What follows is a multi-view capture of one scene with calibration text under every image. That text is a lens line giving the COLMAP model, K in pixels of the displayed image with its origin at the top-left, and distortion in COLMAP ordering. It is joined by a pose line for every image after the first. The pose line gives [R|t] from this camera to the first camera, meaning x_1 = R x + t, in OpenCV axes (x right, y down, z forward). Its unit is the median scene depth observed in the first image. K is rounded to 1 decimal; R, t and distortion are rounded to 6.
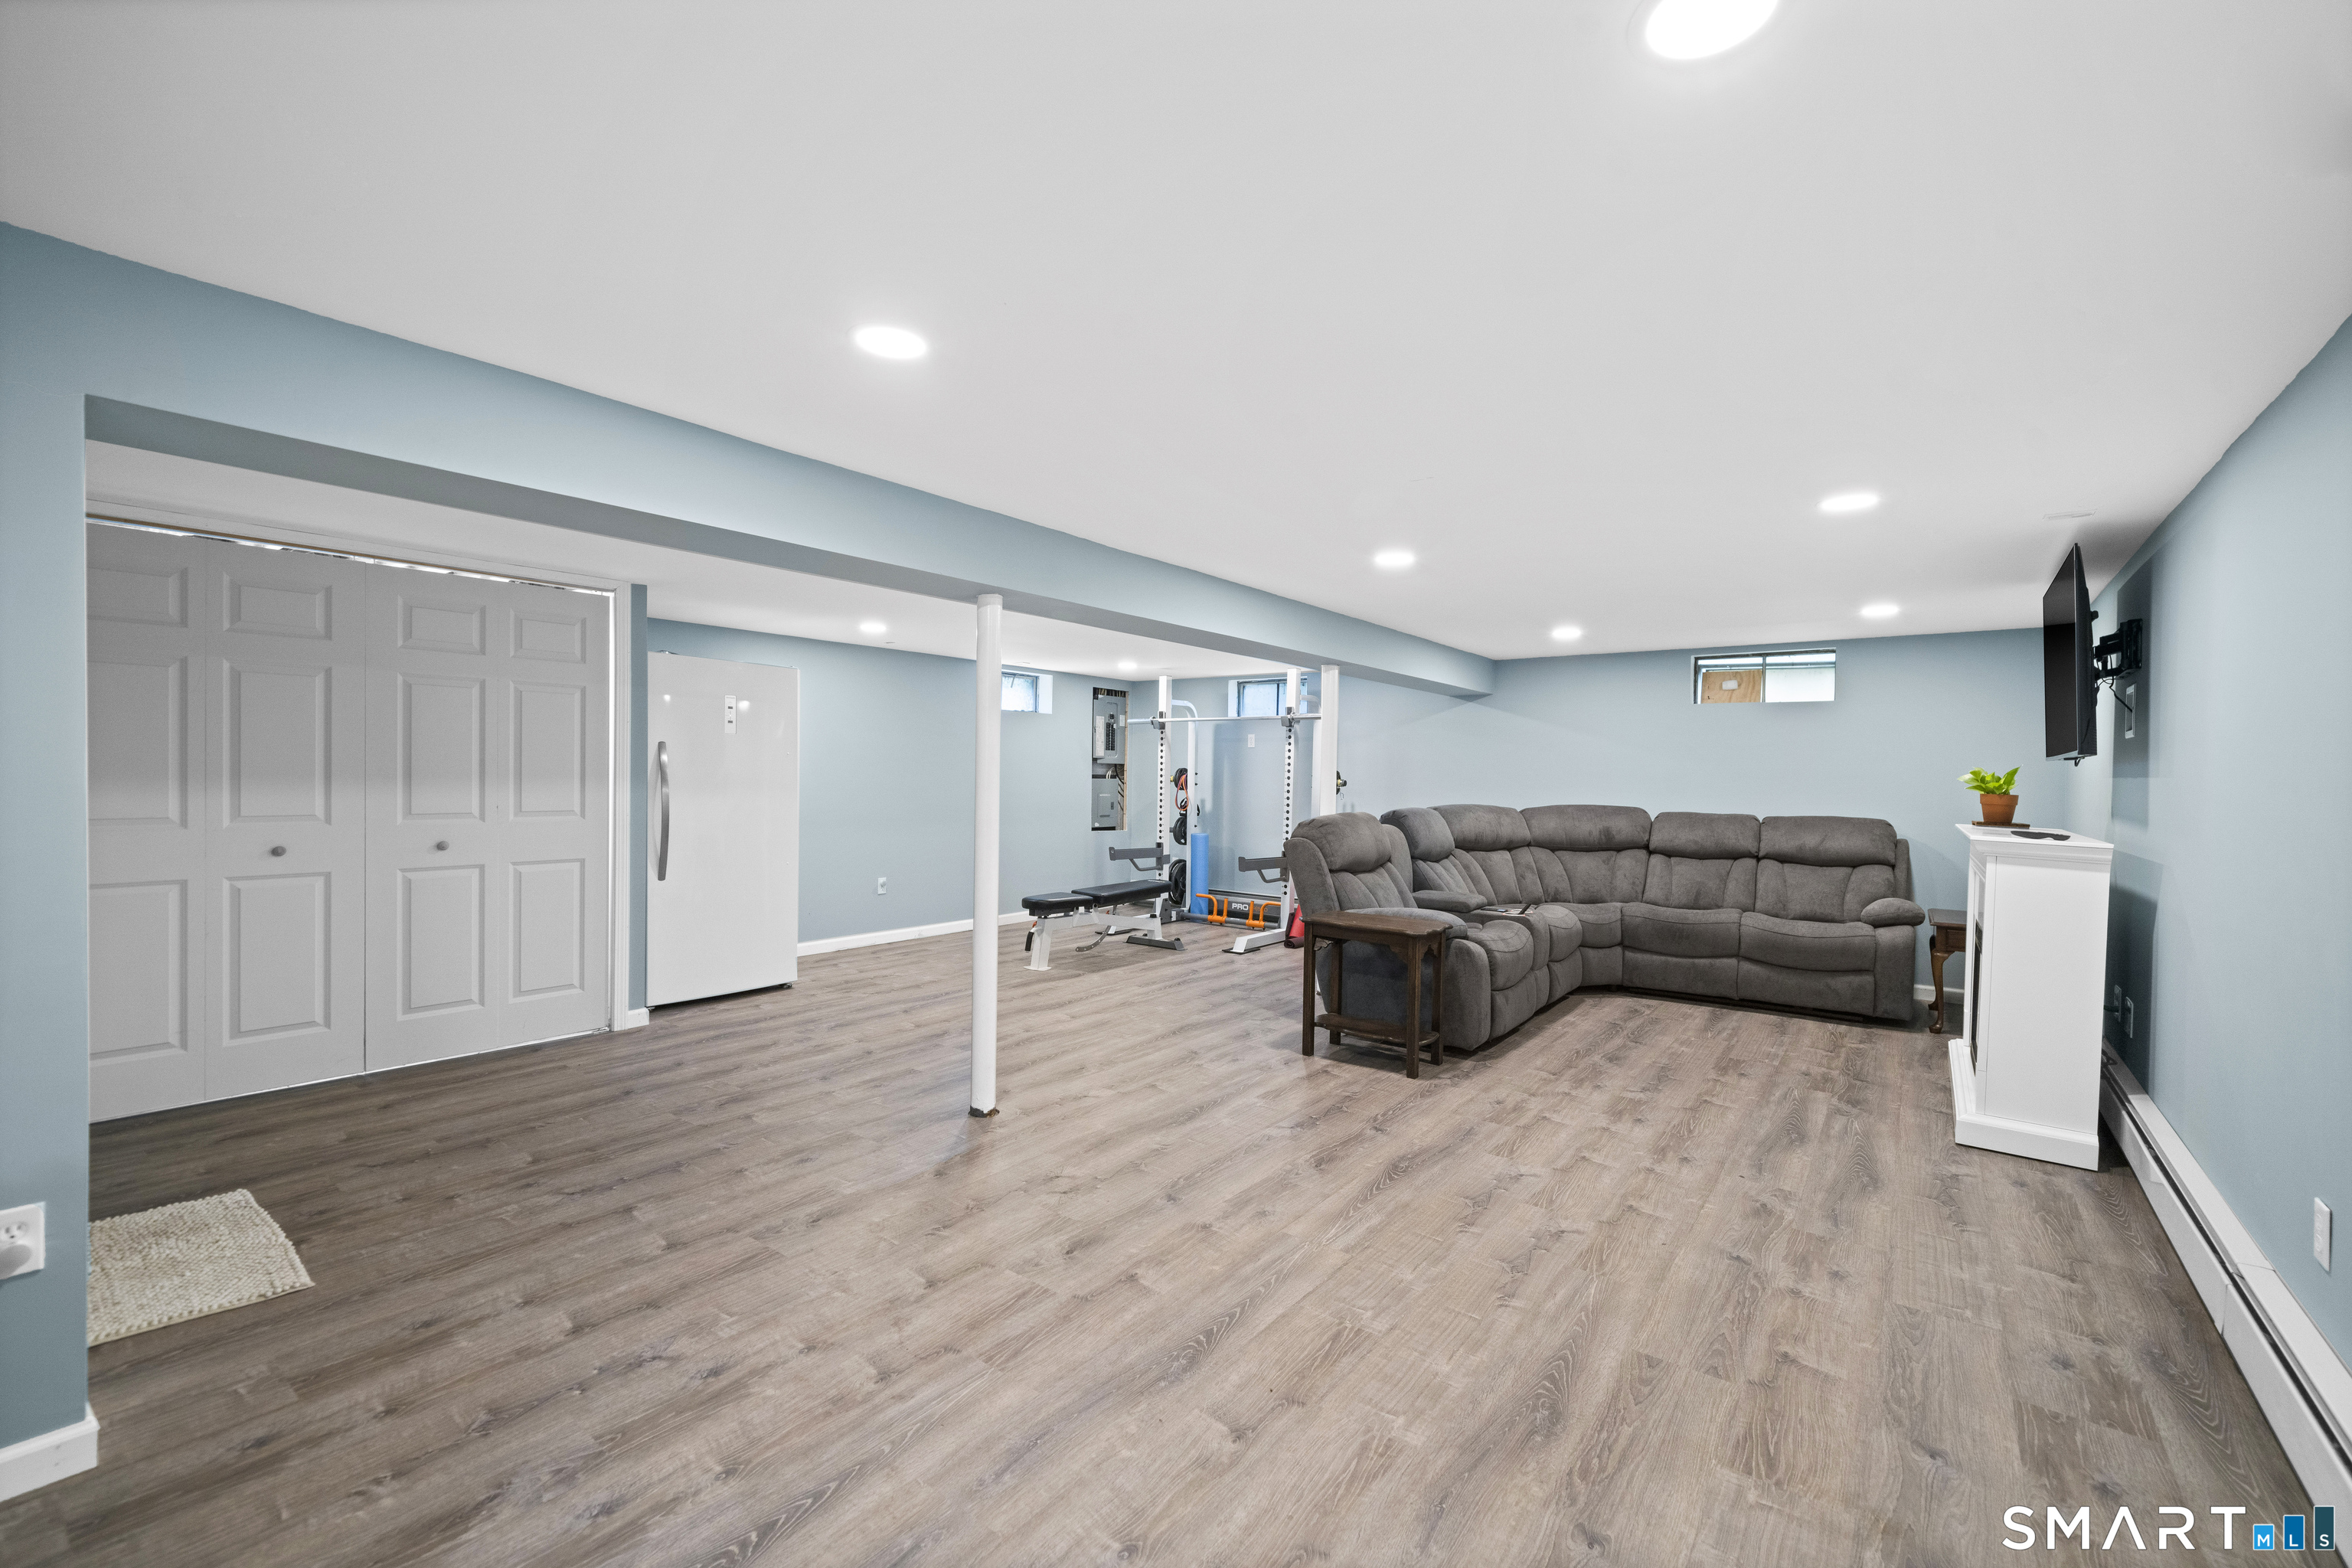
lens RADIAL K [[967.4, 0, 1178.3], [0, 967.4, 786.4], [0, 0, 1]] dist [-0.004234, -0.000514]
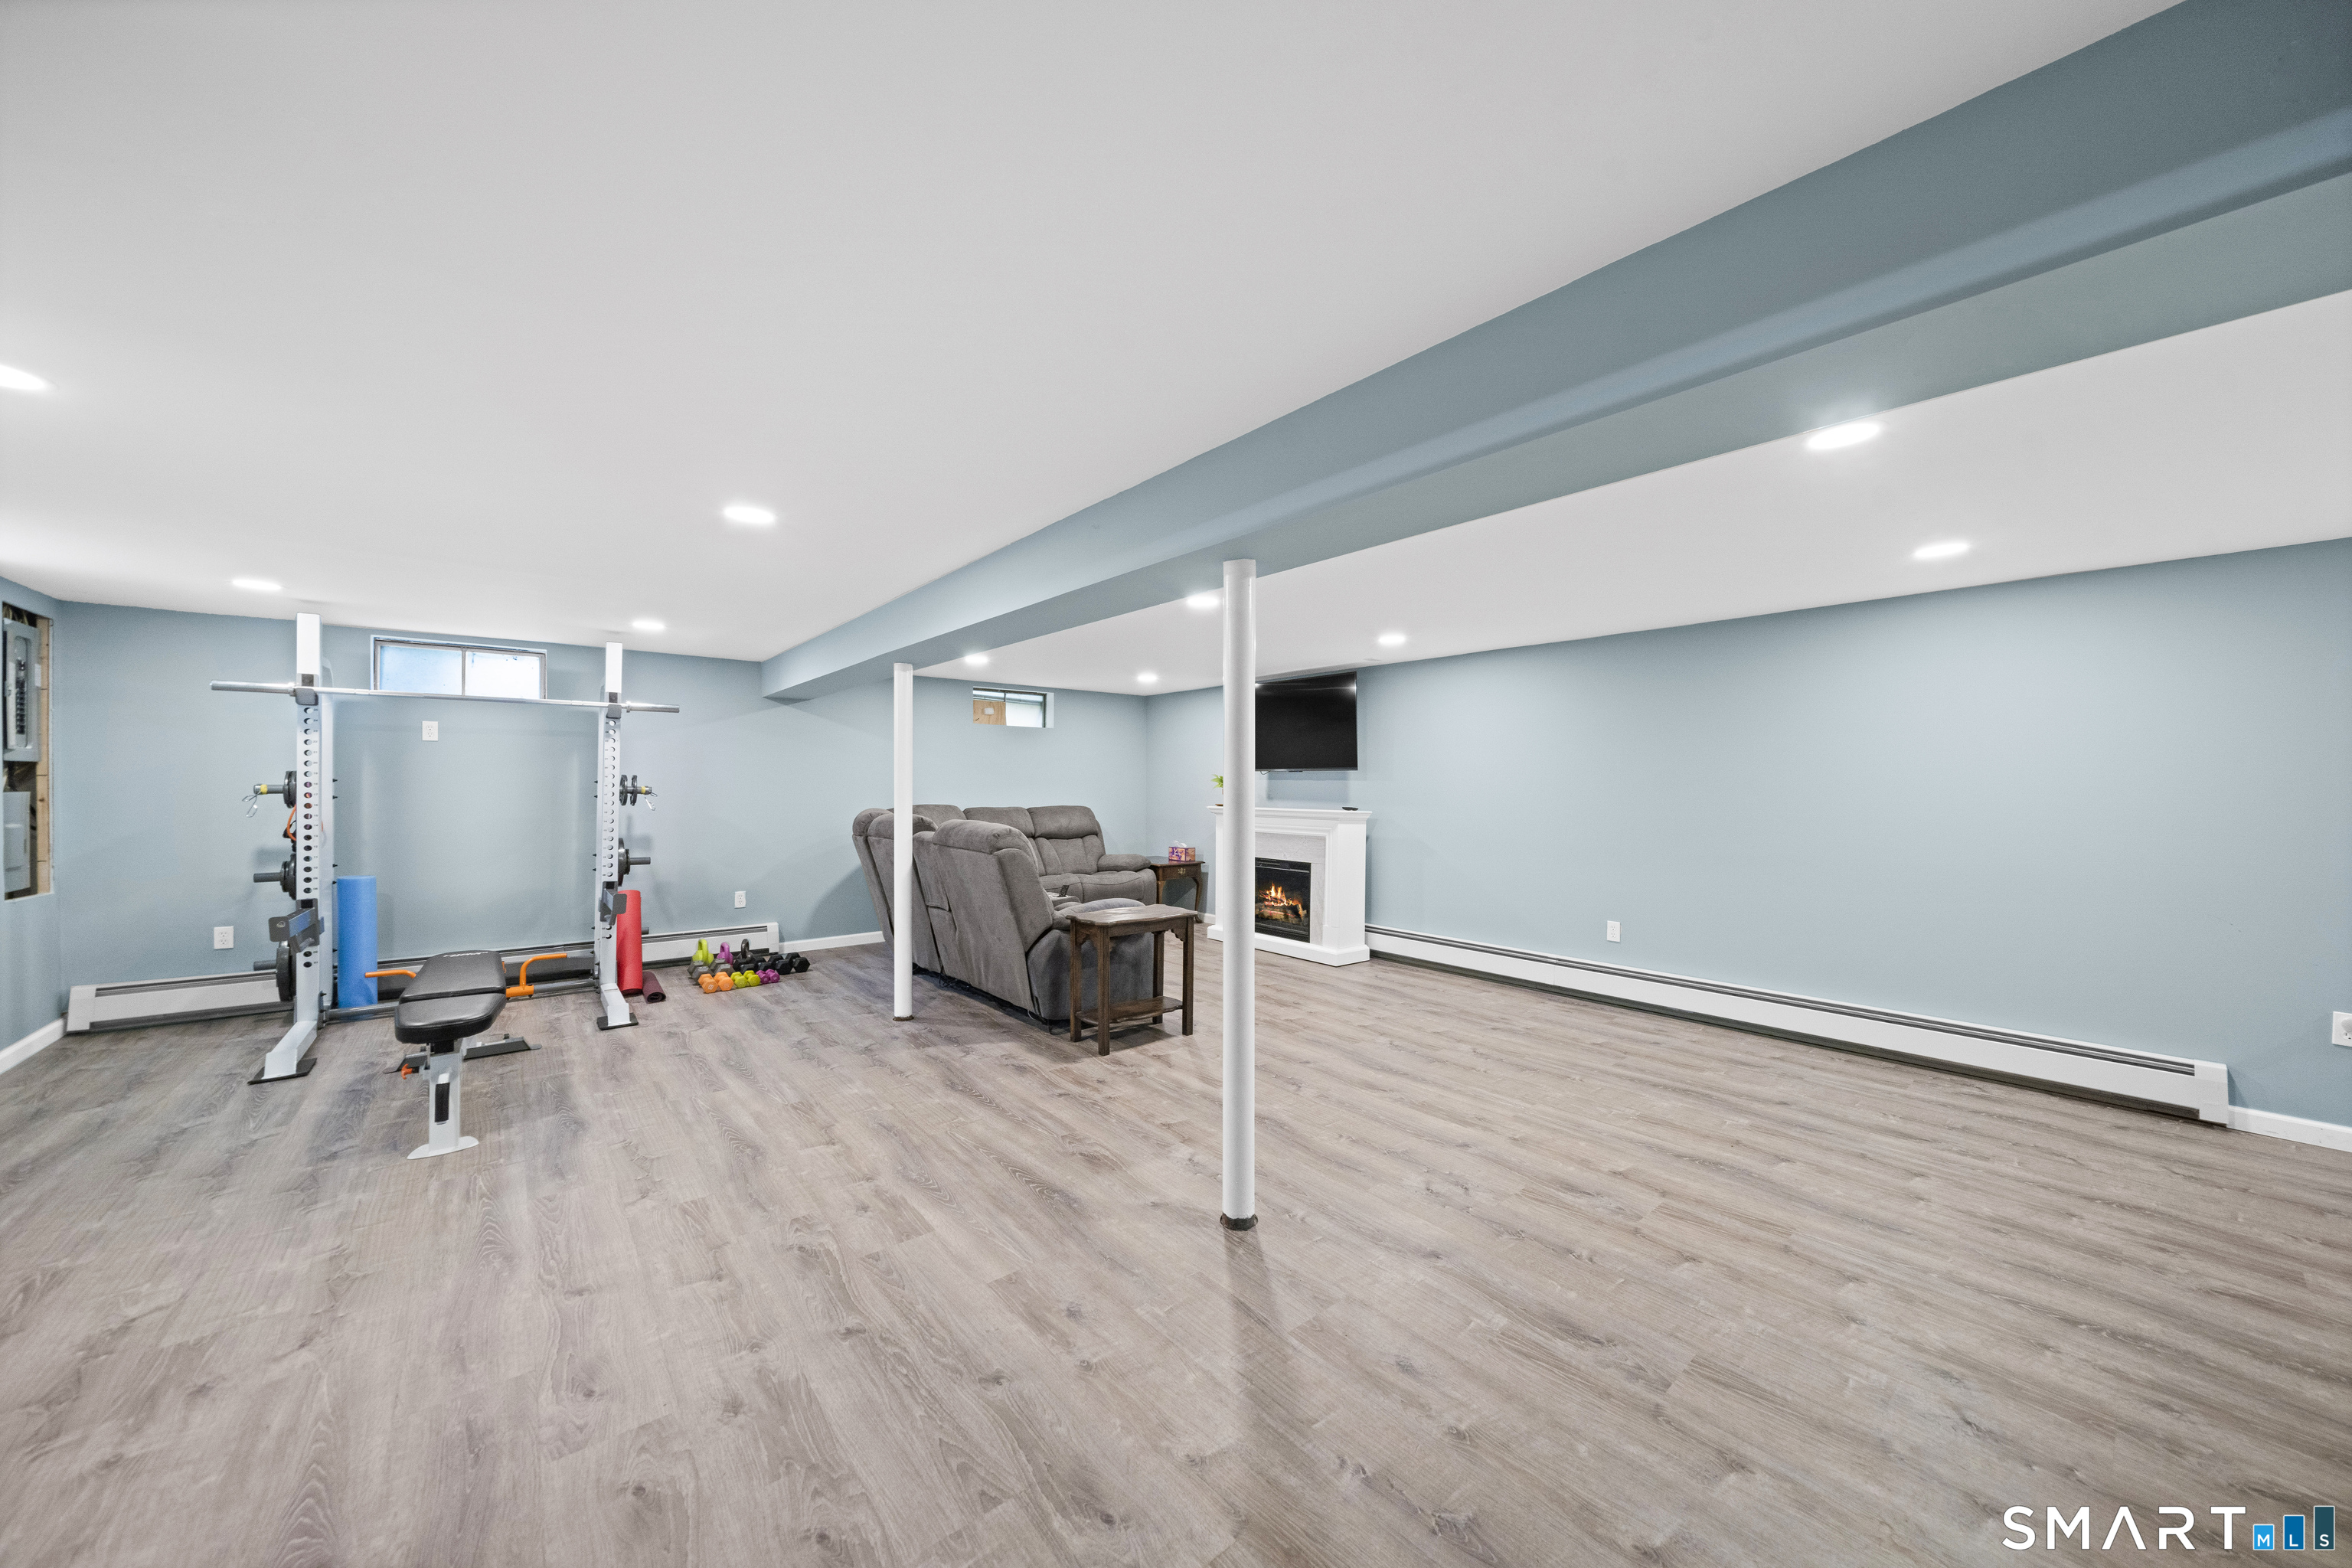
lens RADIAL K [[820.5, 0, 1144.1], [0, 820.5, 796.6], [0, 0, 1]] dist [-0.007361, 0.000298]
pose [[0.248609, -0.029489, 0.968155, -0.627826], [0.011242, 0.999557, 0.027558, -0.019937], [-0.968539, 0.004033, 0.248831, 0.665568]]
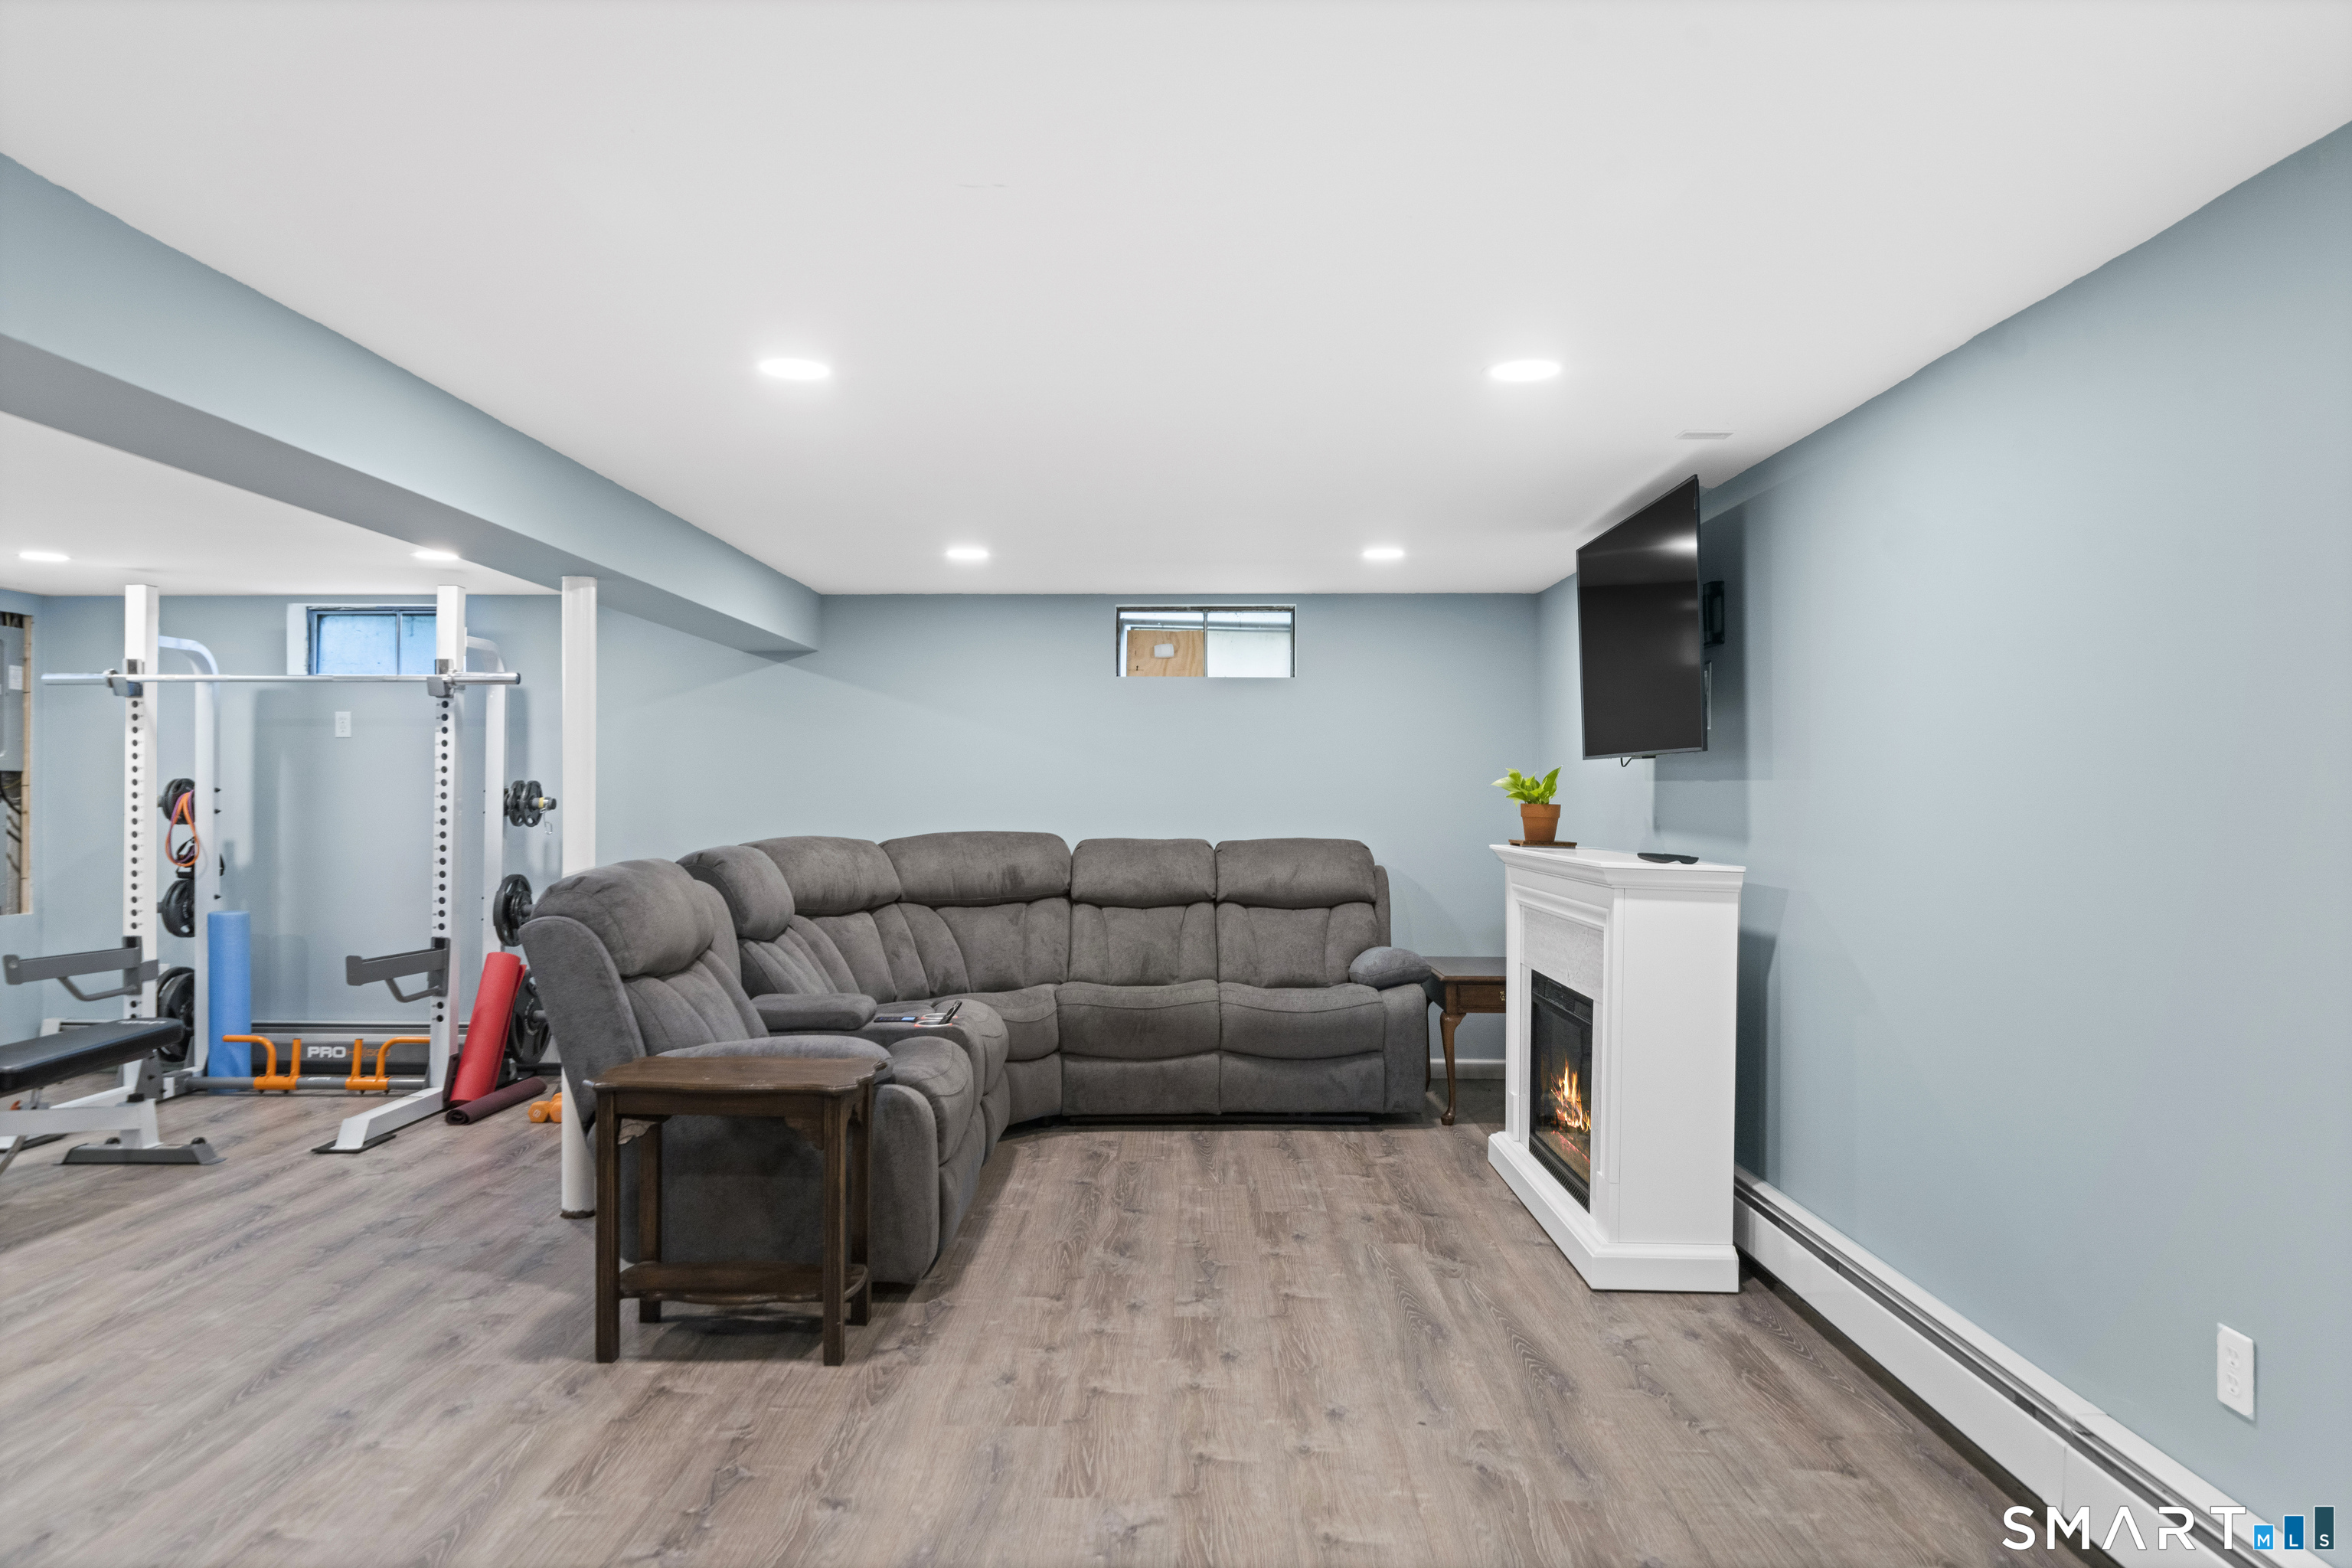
lens RADIAL K [[1487.5, 0, 1158.0], [0, 1487.5, 791.0], [0, 0, 1]] dist [-0.001231, 0.001575]
pose [[0.806638, -0.013067, 0.590902, -0.074496], [0.017903, 0.999837, -0.002329, -0.004054], [-0.590775, 0.012457, 0.806740, 0.199762]]
